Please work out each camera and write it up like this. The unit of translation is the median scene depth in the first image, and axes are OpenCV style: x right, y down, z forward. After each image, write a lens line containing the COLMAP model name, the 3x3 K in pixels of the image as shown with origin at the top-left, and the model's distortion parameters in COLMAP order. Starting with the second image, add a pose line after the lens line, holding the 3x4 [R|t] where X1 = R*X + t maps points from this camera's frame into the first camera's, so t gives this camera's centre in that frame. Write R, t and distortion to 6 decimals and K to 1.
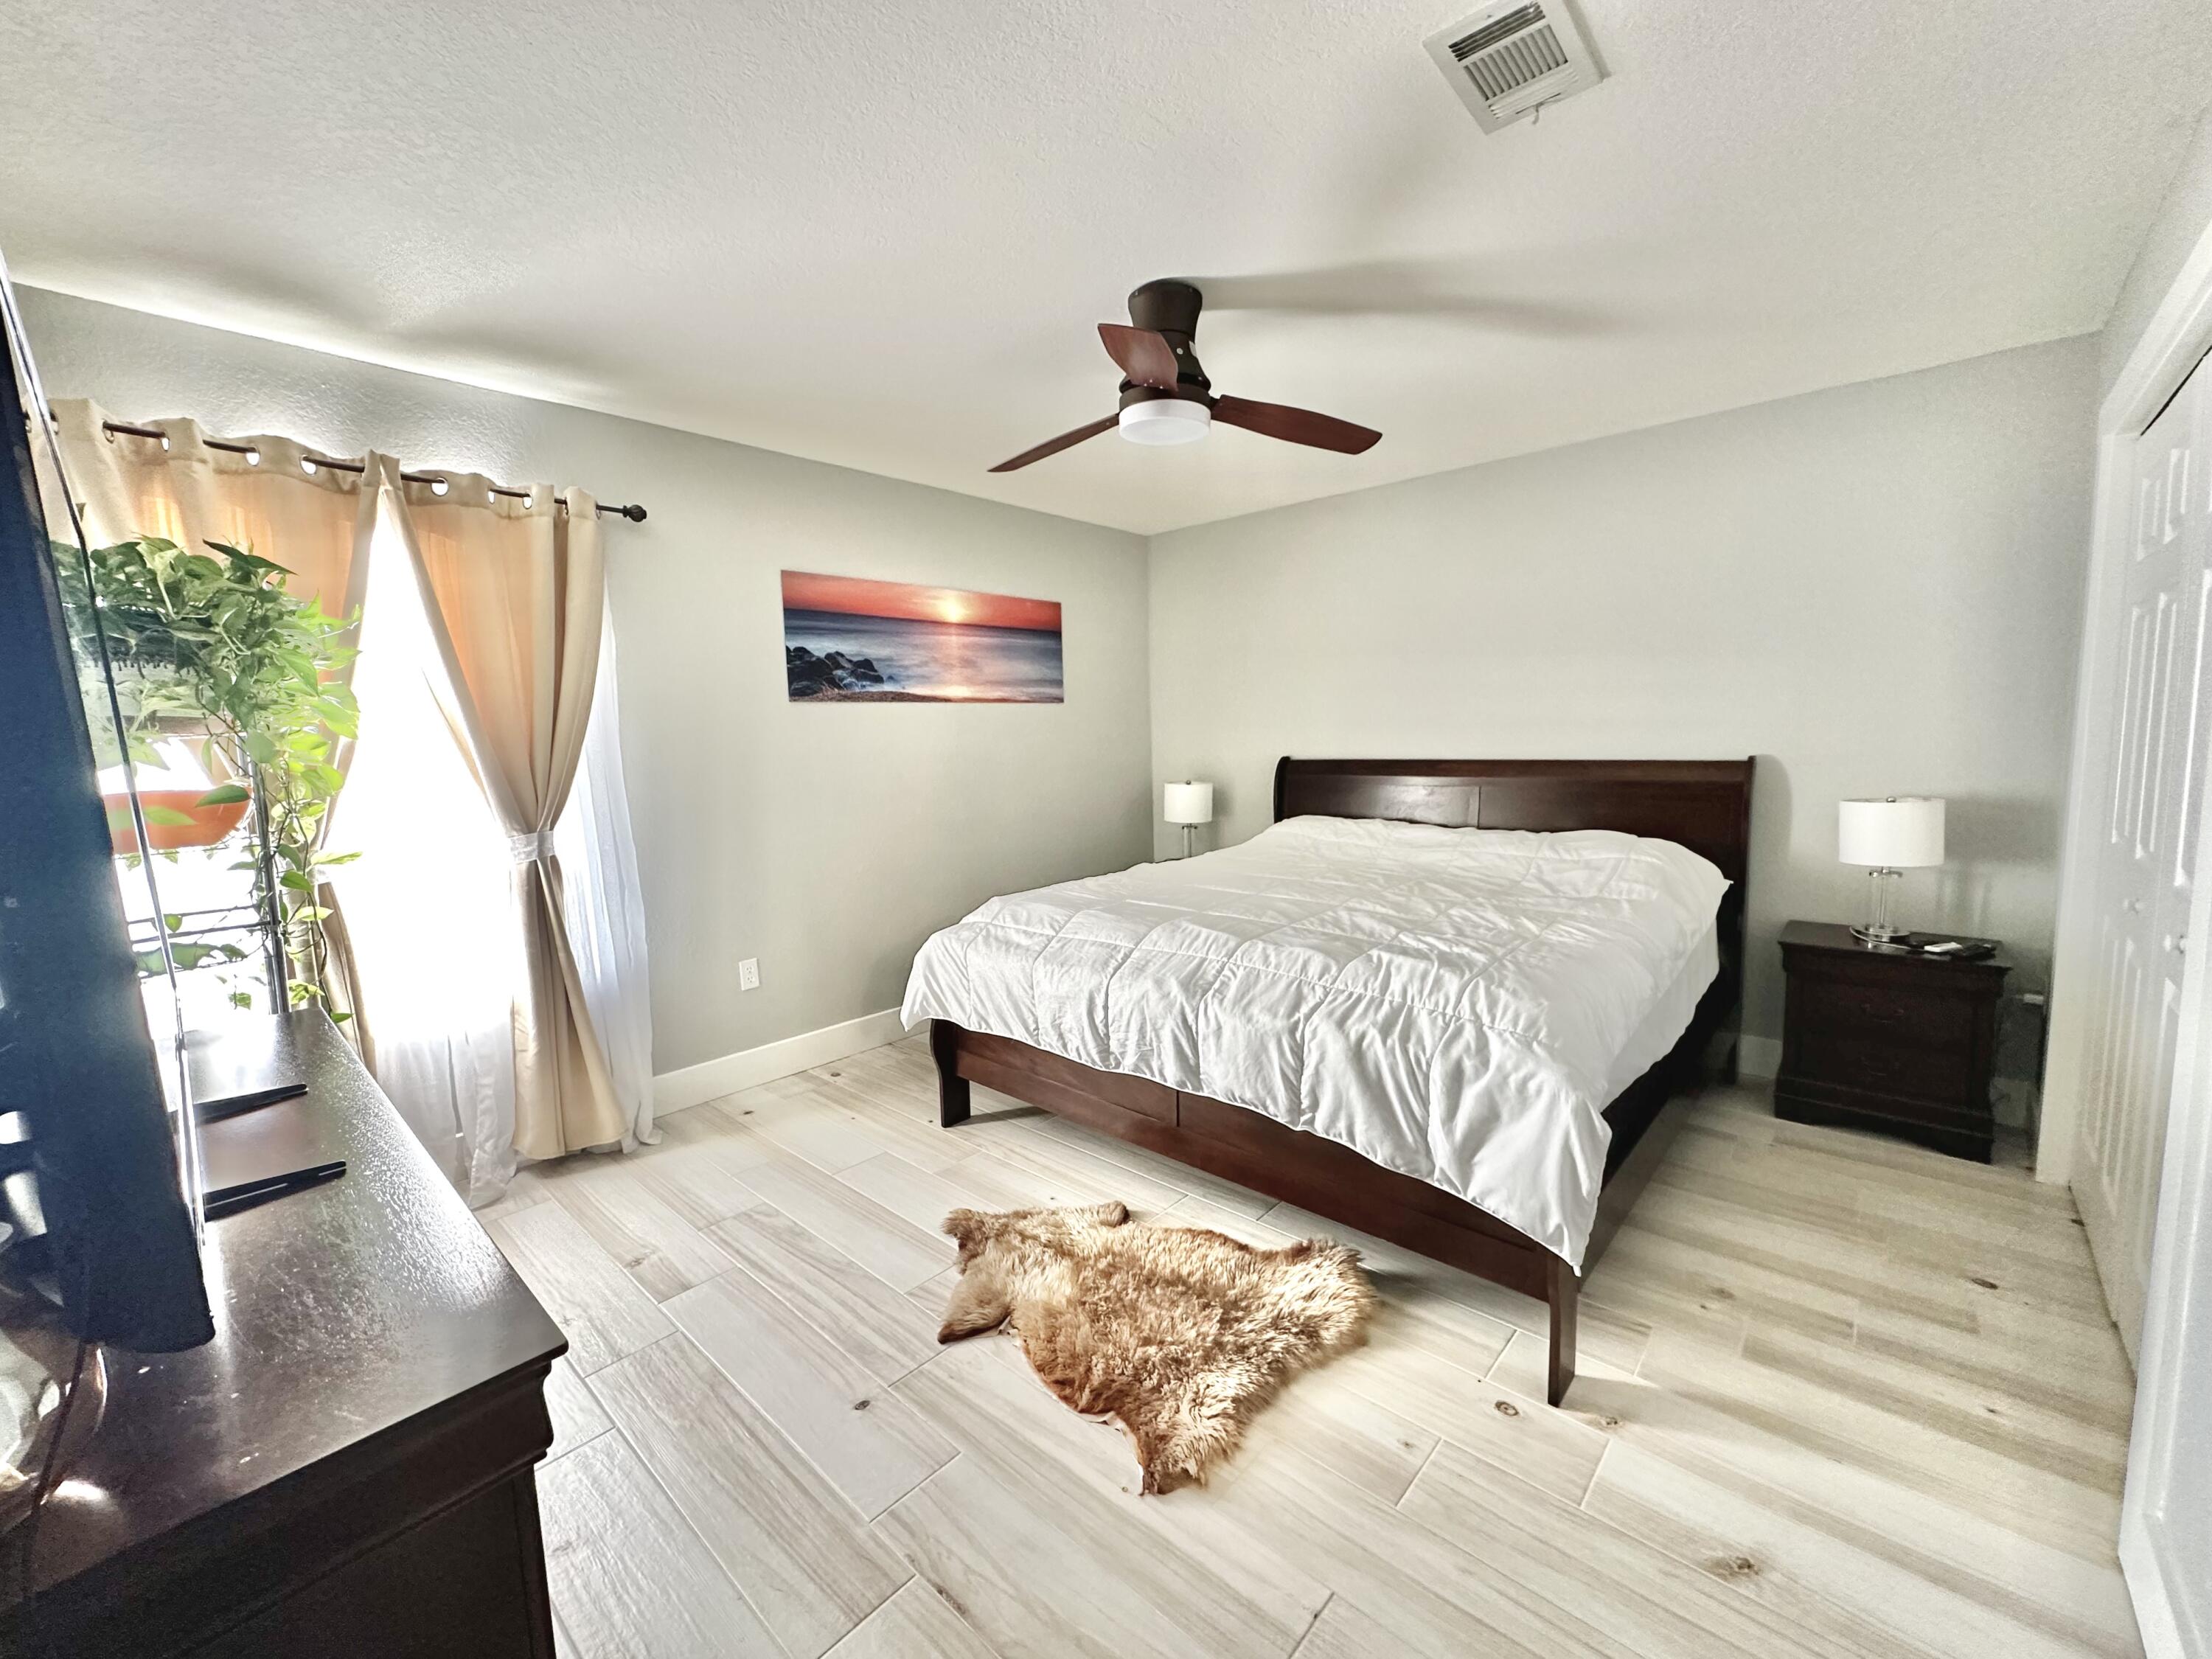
lens RADIAL K [[882.4, 0, 1109.8], [0, 882.4, 826.2], [0, 0, 1]] dist [-0.002527, 0.000056]
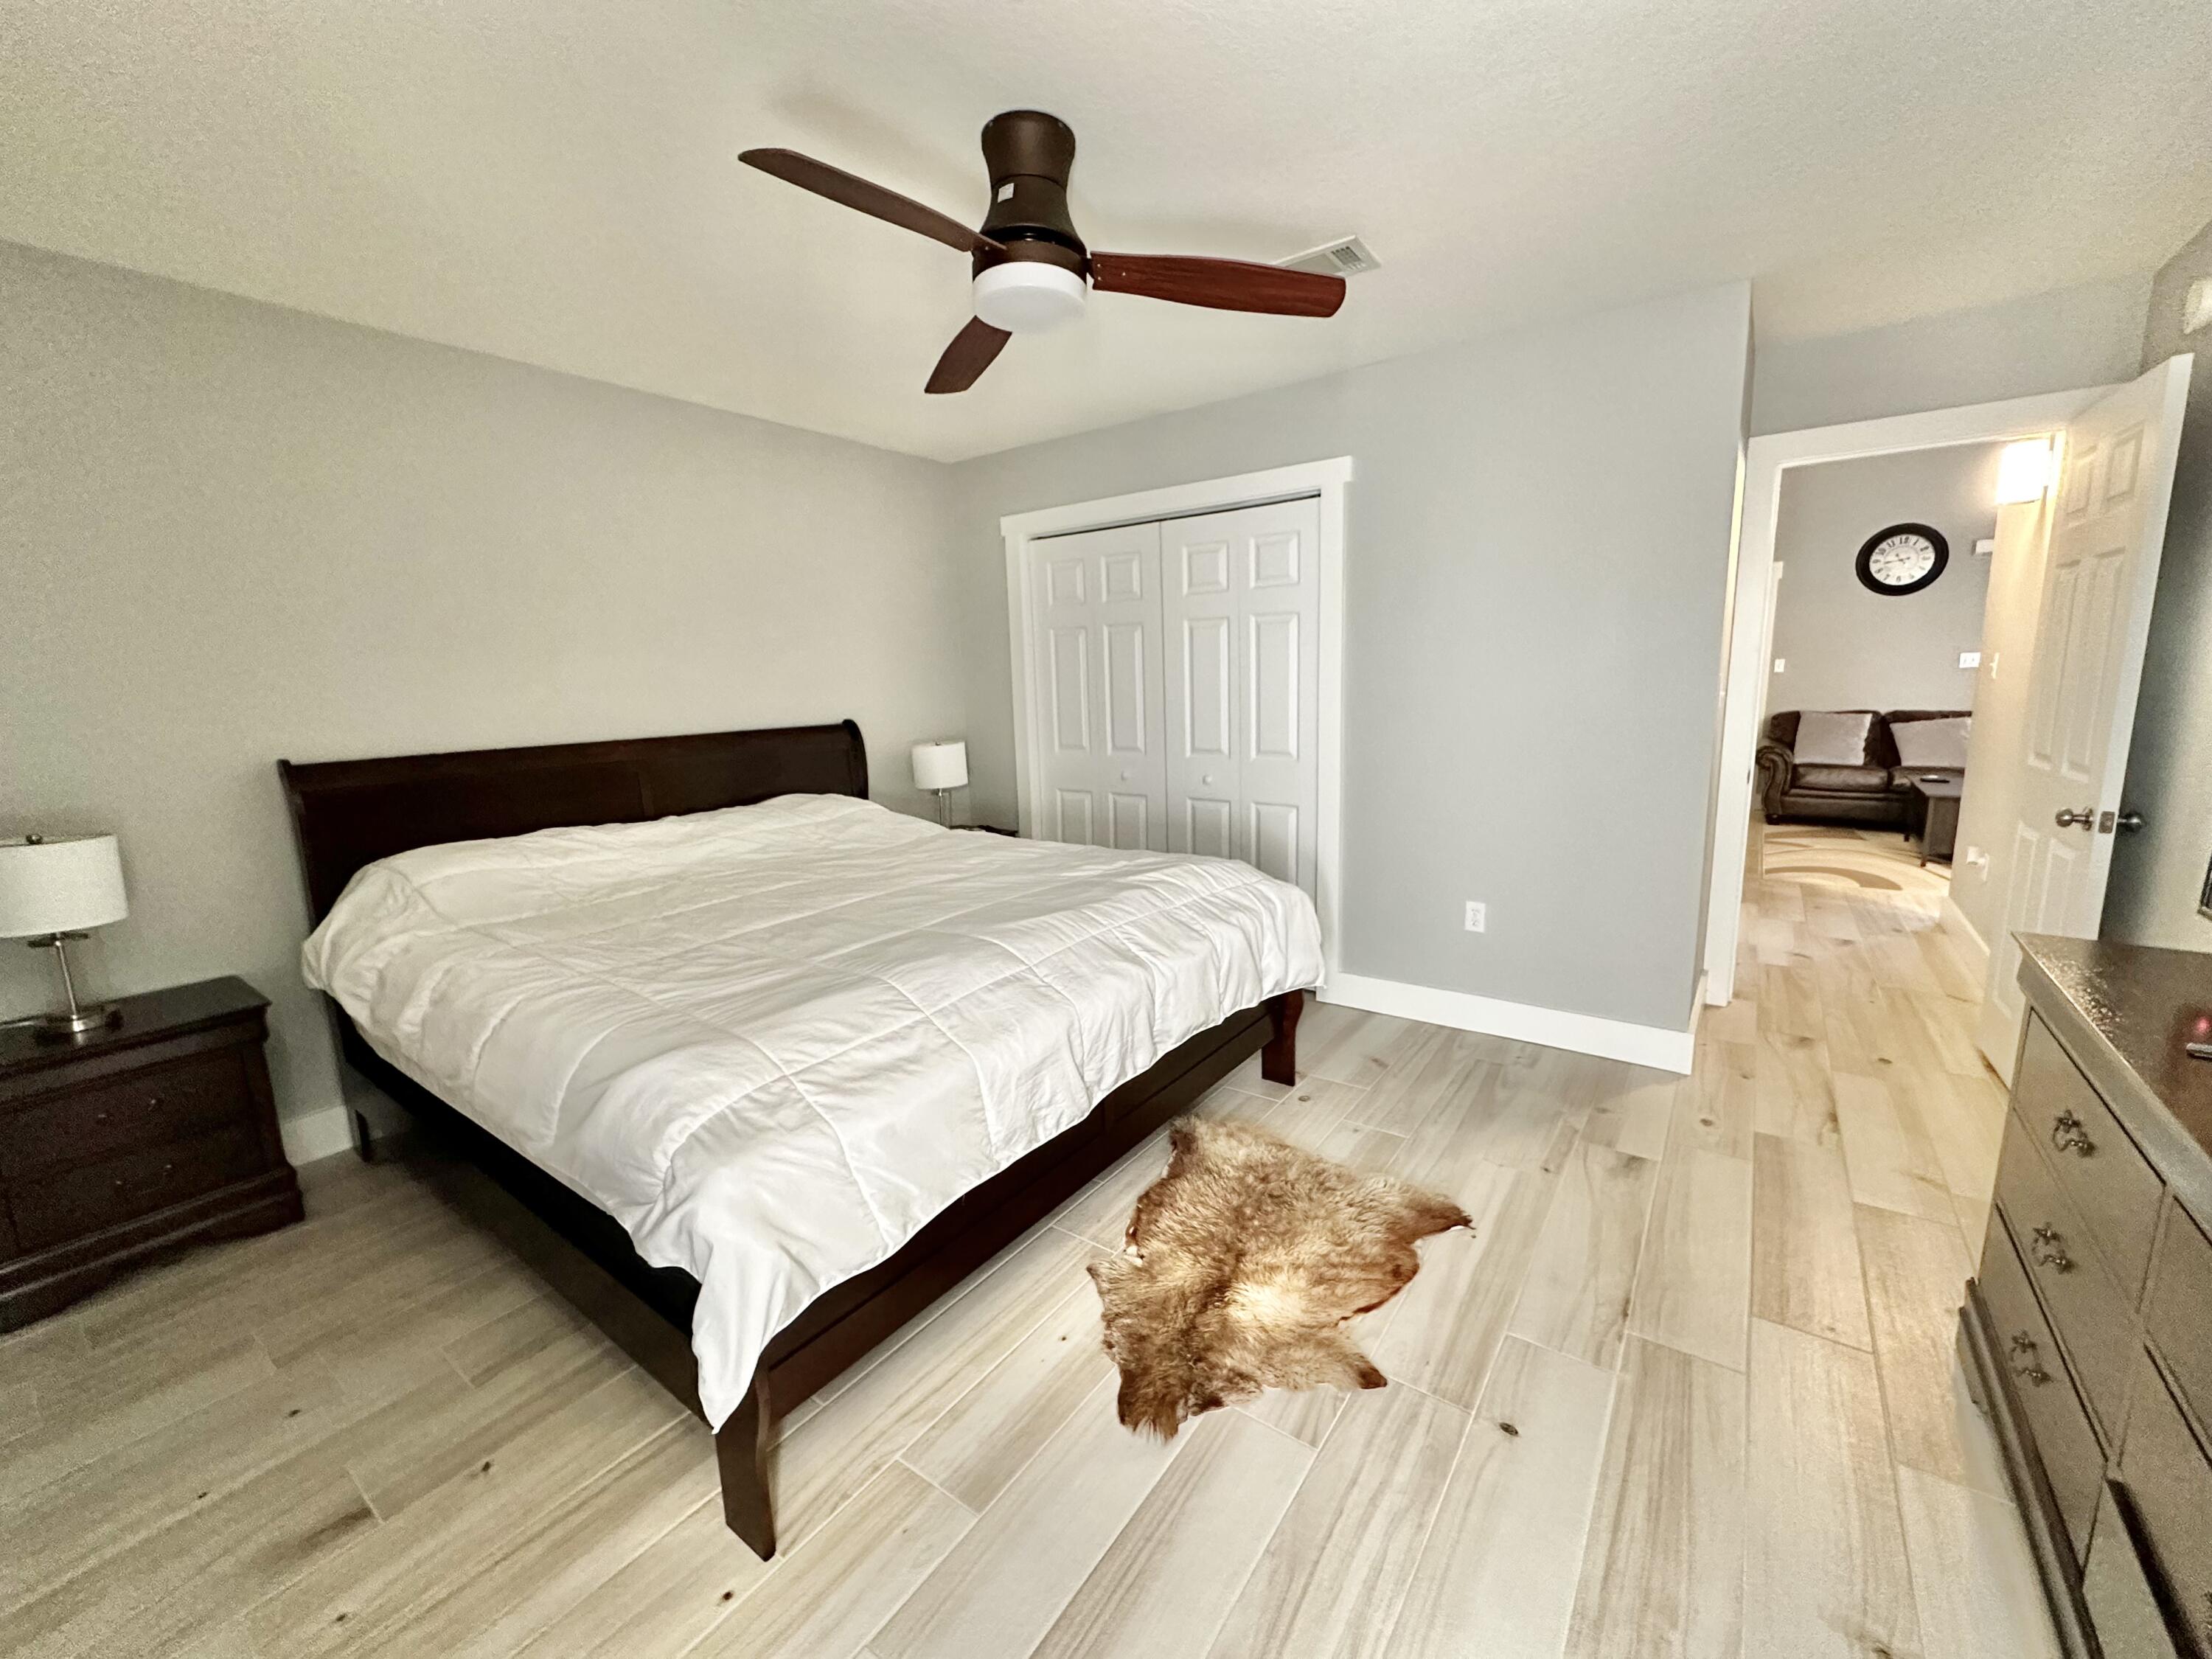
lens RADIAL K [[882.4, 0, 1109.8], [0, 882.4, 826.2], [0, 0, 1]] dist [-0.002527, 0.000056]
pose [[-0.104613, -0.131715, 0.985752, -0.863123], [0.137065, 0.979822, 0.145469, -0.102676], [-0.985022, 0.150330, -0.084448, 1.150983]]
